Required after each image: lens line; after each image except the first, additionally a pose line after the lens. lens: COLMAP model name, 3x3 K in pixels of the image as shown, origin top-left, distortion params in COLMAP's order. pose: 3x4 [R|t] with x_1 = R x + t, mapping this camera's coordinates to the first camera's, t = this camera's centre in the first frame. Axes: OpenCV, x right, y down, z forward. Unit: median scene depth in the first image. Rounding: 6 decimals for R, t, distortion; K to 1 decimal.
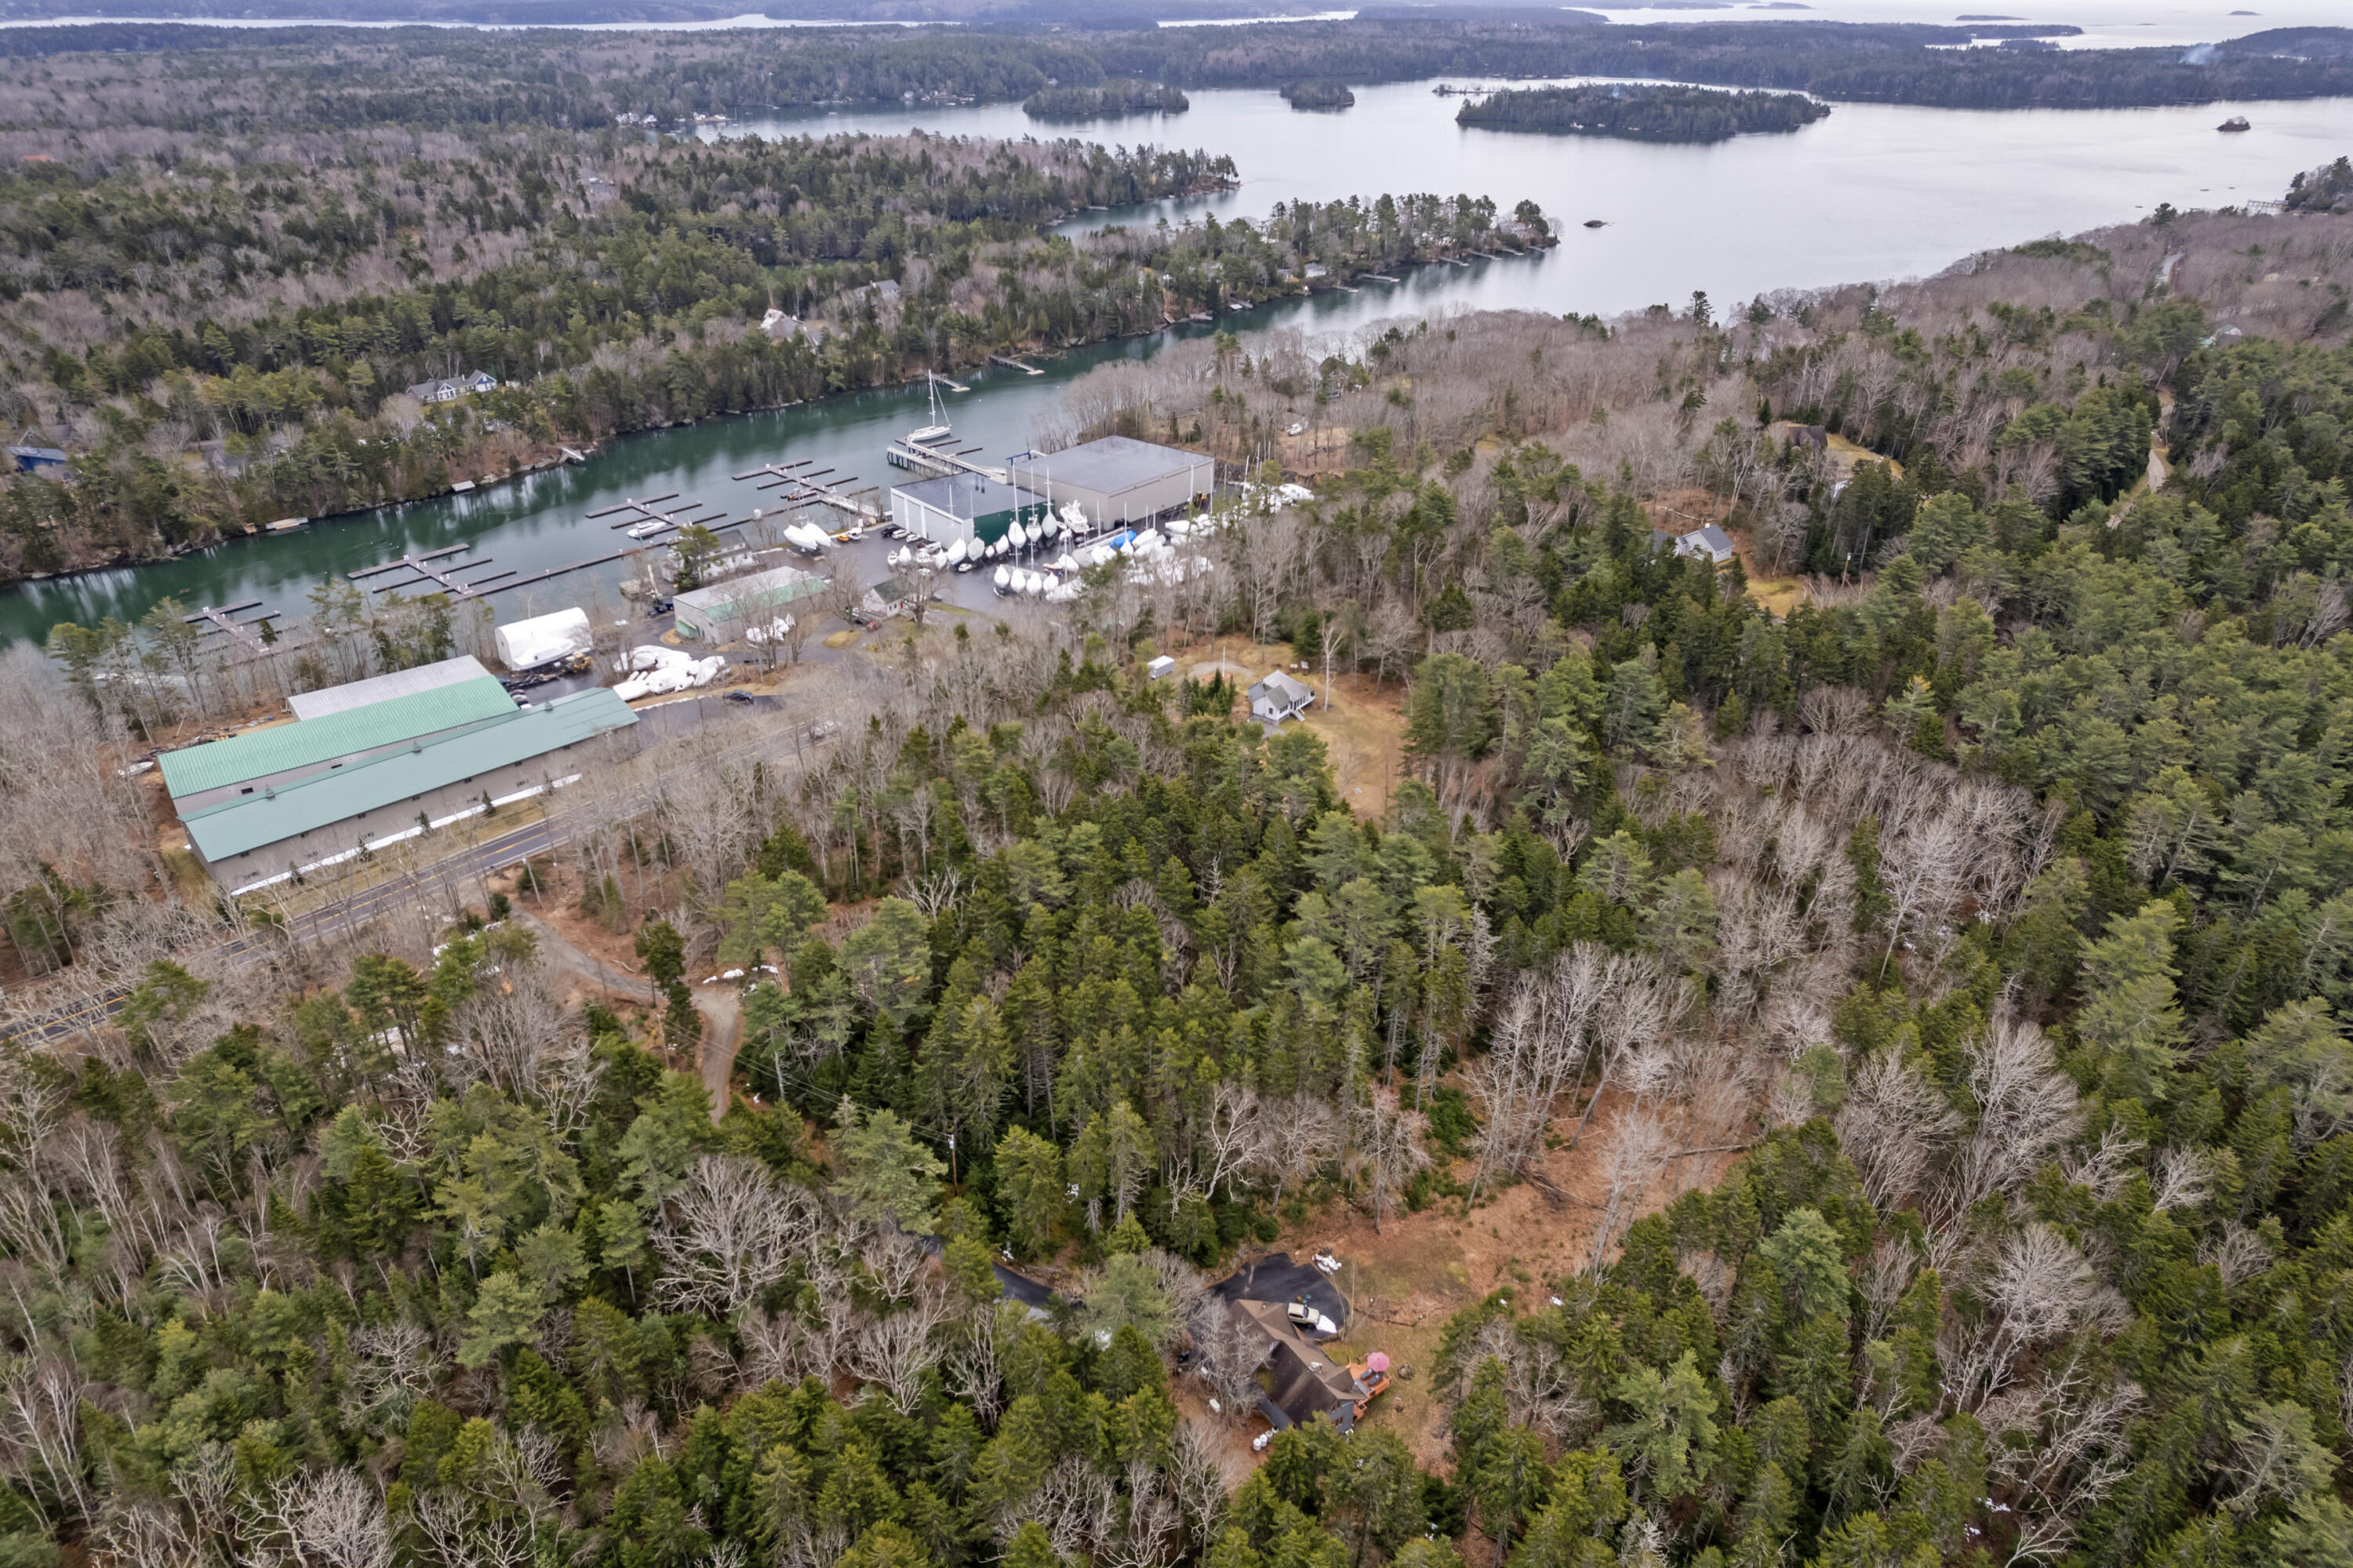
lens RADIAL K [[1528.7, 0, 1167.0], [0, 1528.7, 783.6], [0, 0, 1]] dist [-0.080106, 0.083092]
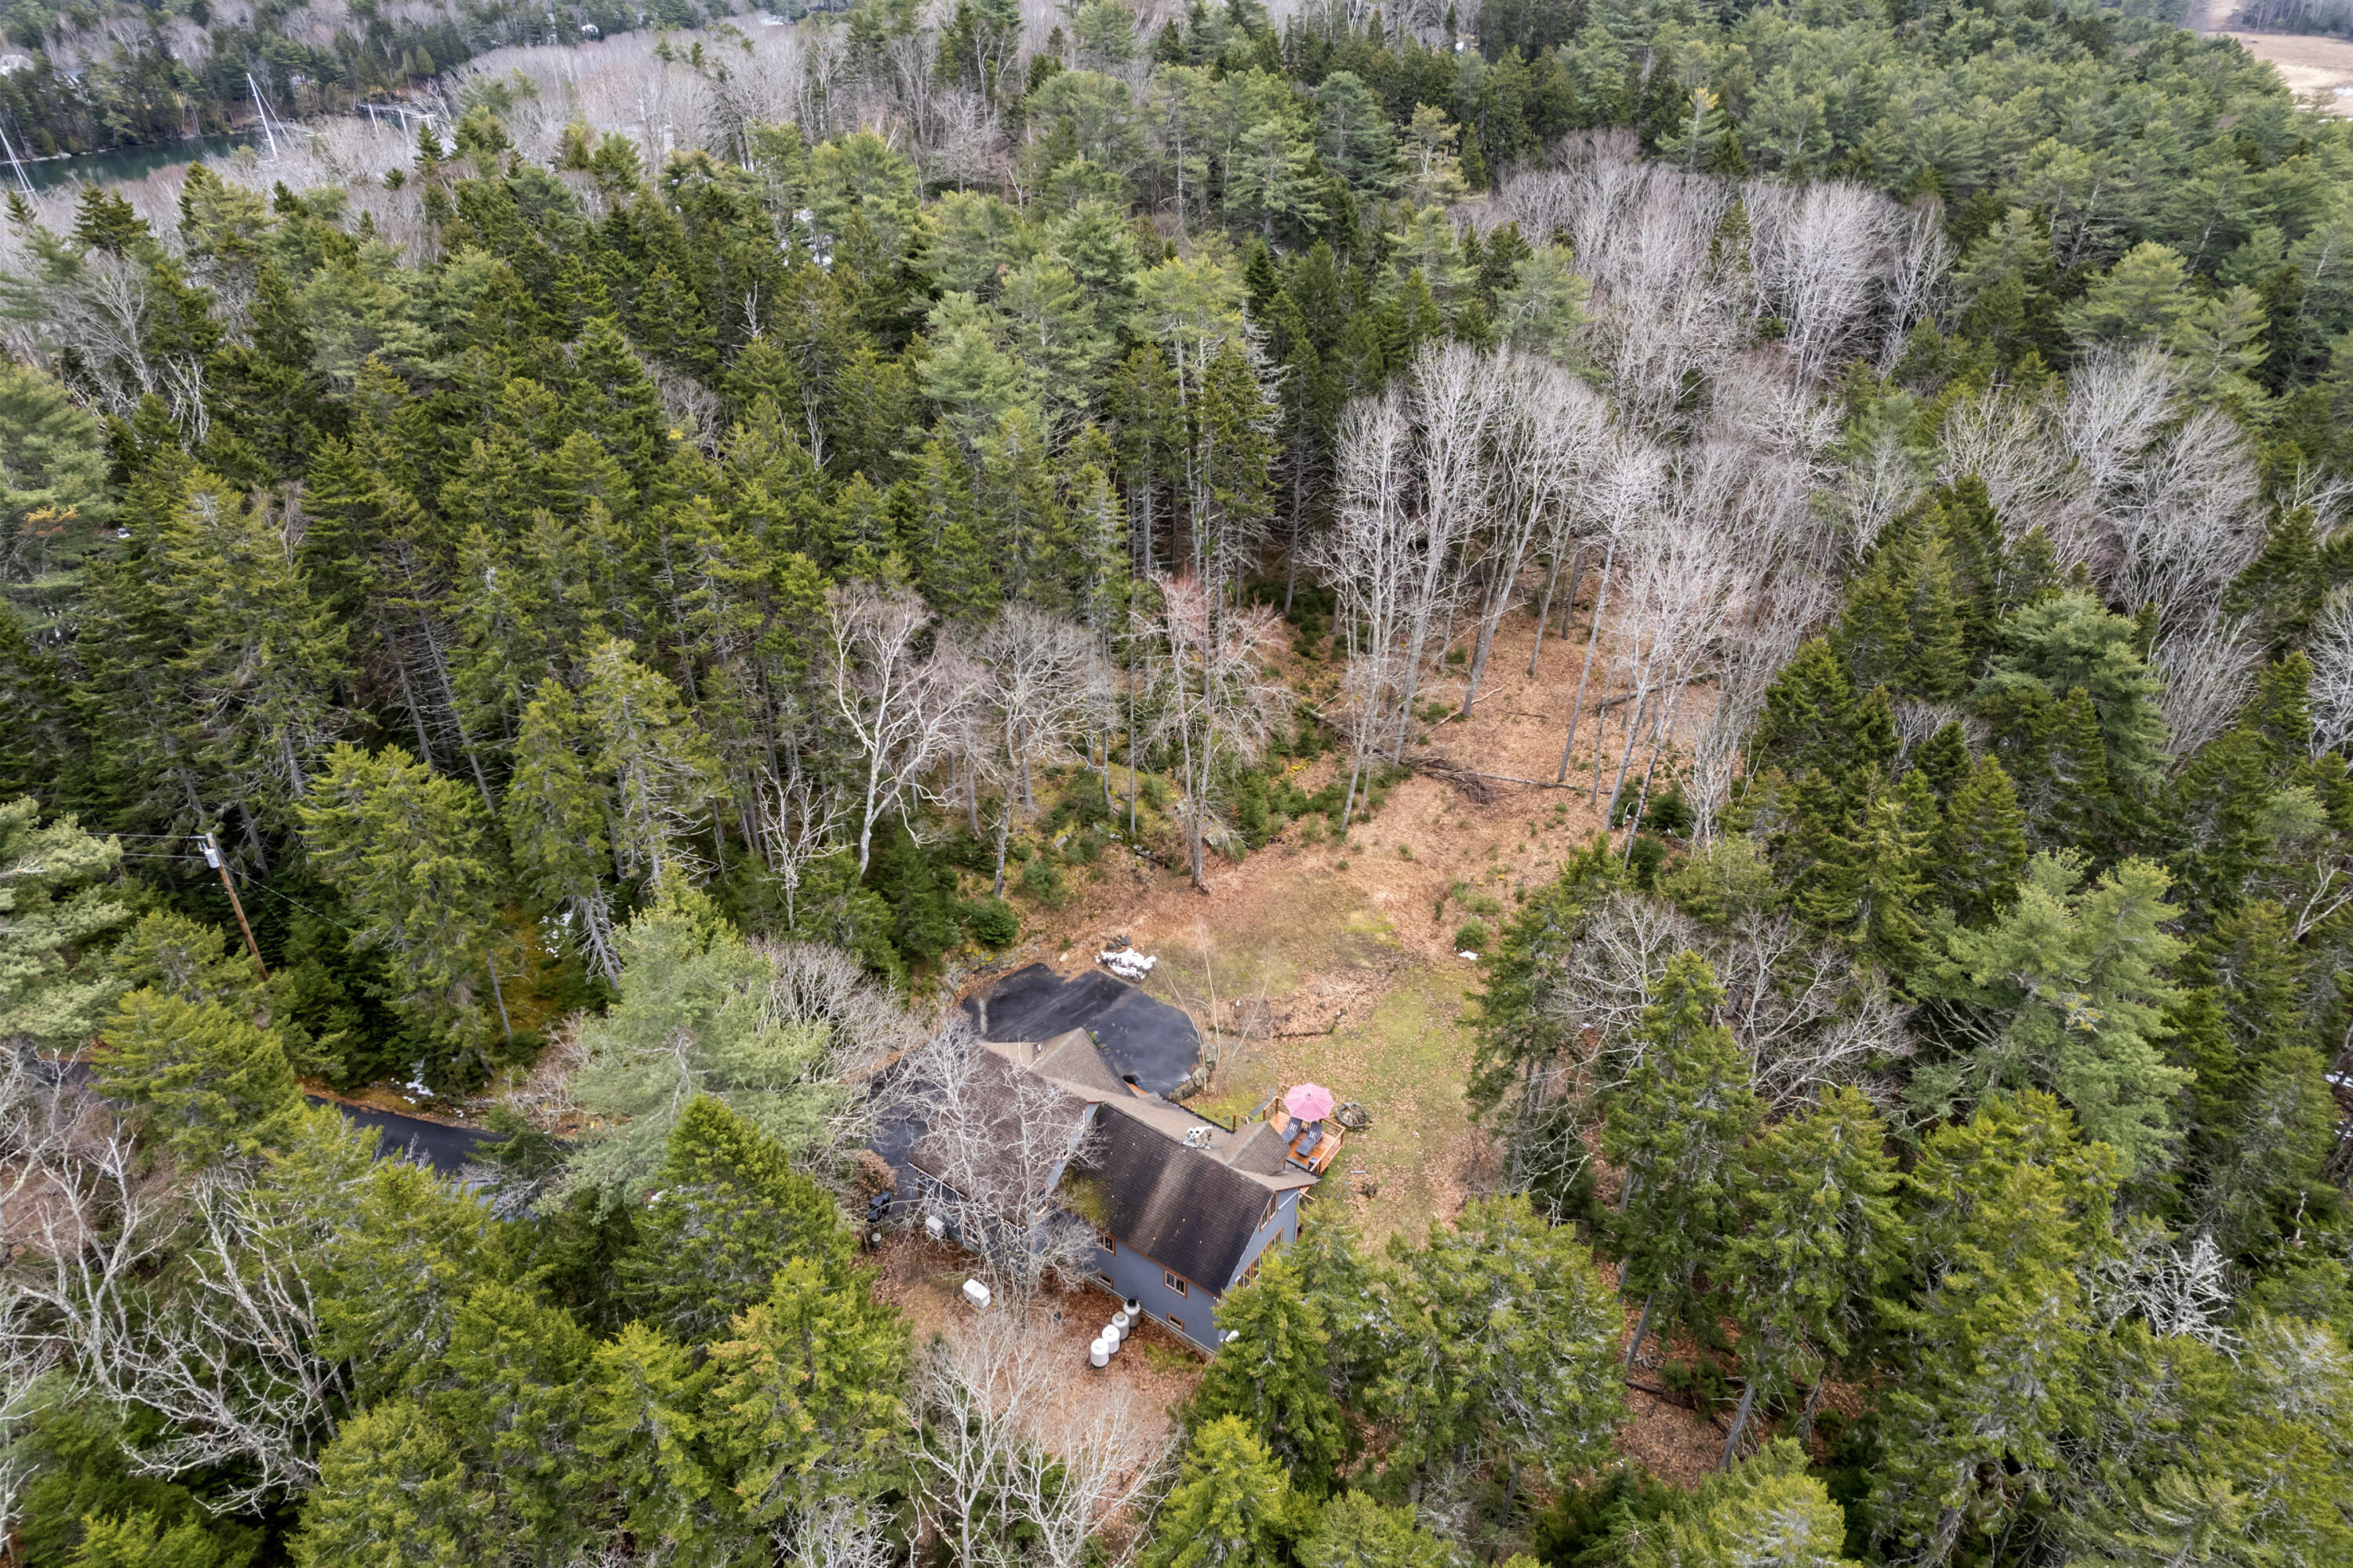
lens RADIAL K [[1528.7, 0, 1167.0], [0, 1528.7, 783.6], [0, 0, 1]] dist [-0.080106, 0.083092]
pose [[0.943503, -0.191181, 0.270651, -0.005329], [0.175512, 0.981123, 0.081199, 0.222450], [-0.281065, -0.029109, 0.959247, 0.525427]]
